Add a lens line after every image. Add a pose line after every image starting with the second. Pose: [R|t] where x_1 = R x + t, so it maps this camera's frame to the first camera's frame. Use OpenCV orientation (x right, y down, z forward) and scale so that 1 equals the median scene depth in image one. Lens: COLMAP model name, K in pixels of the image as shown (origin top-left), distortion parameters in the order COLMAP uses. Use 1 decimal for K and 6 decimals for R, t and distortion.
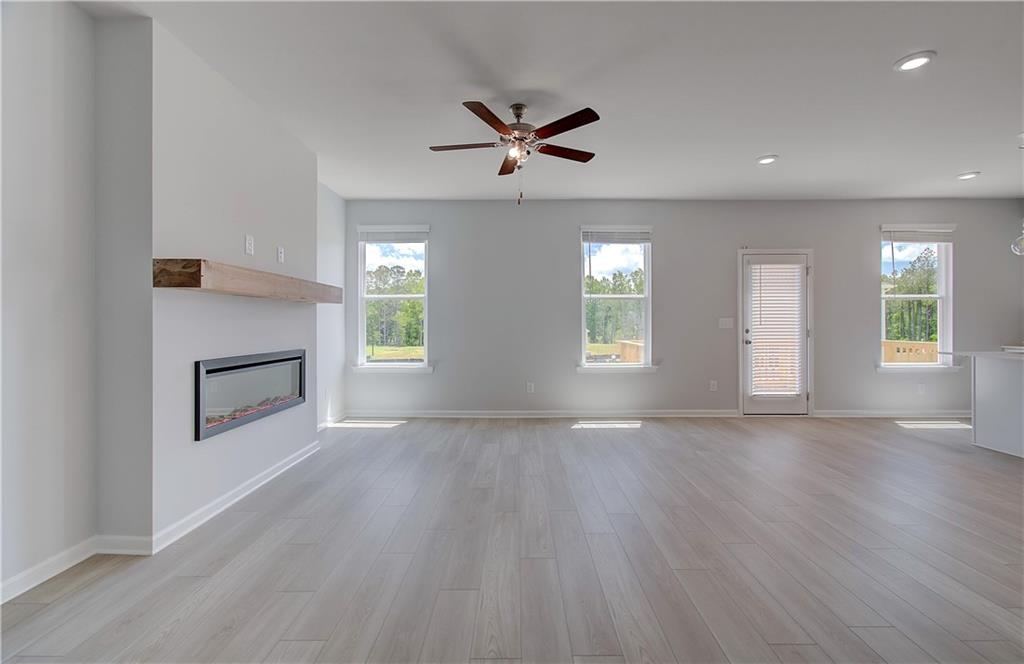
lens RADIAL K [[444.8, 0, 516.9], [0, 444.8, 323.8], [0, 0, 1]] dist [-0.009397, 0.002743]
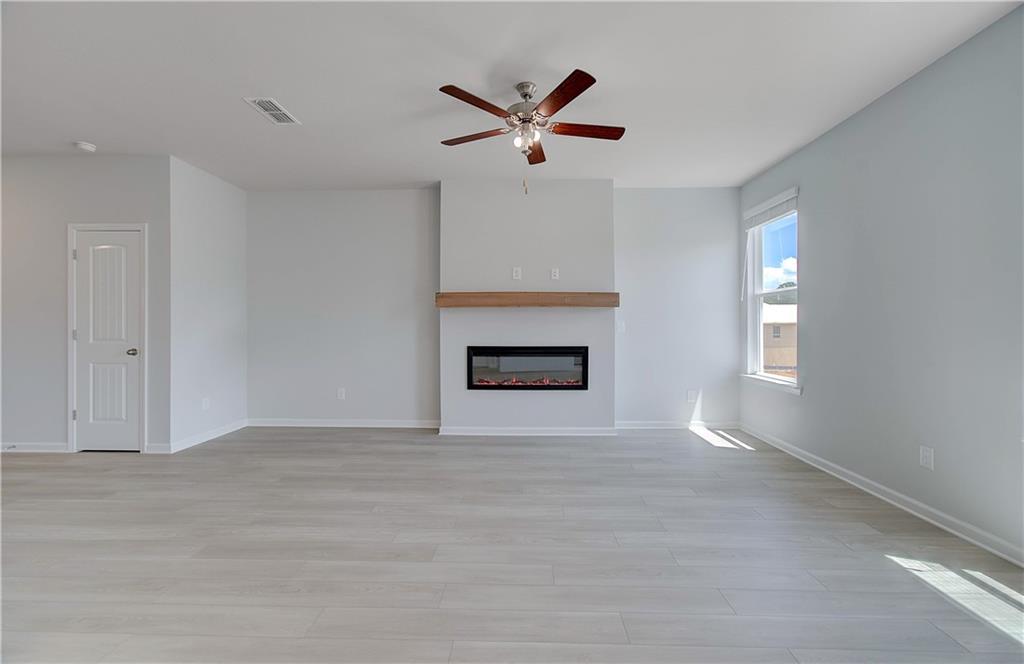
lens RADIAL K [[444.8, 0, 515.5], [0, 444.8, 328.9], [0, 0, 1]] dist [-0.009397, 0.002743]
pose [[-0.028287, 0.009170, -0.999558, 0.694293], [0.003006, 0.999954, 0.009089, -0.000863], [0.999595, -0.002747, -0.028314, 0.767841]]
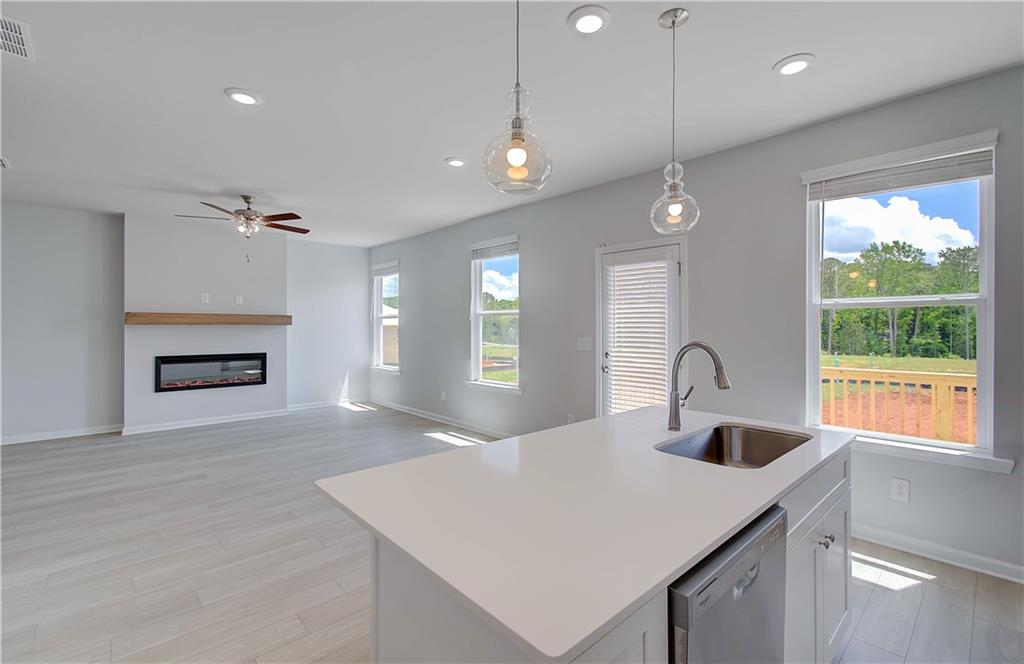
lens RADIAL K [[444.8, 0, 512.0], [0, 444.8, 323.4], [0, 0, 1]] dist [-0.009397, 0.002743]
pose [[0.682134, -0.002605, -0.731222, 1.293614], [-0.002448, 0.999980, -0.005846, -0.042856], [0.731223, 0.005778, 0.682114, 0.485848]]
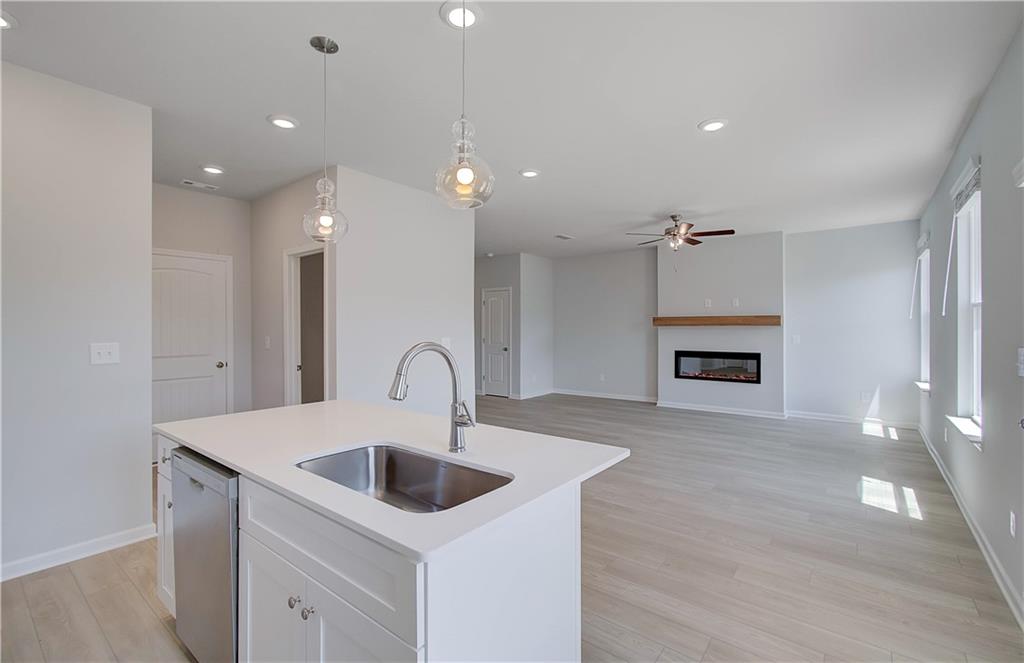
lens RADIAL K [[444.8, 0, 517.7], [0, 444.8, 331.5], [0, 0, 1]] dist [-0.009397, 0.002743]
pose [[-0.611744, 0.009644, -0.790997, 1.342475], [0.007009, 0.999953, 0.006771, -0.039953], [0.791025, -0.001402, -0.611783, 1.200748]]
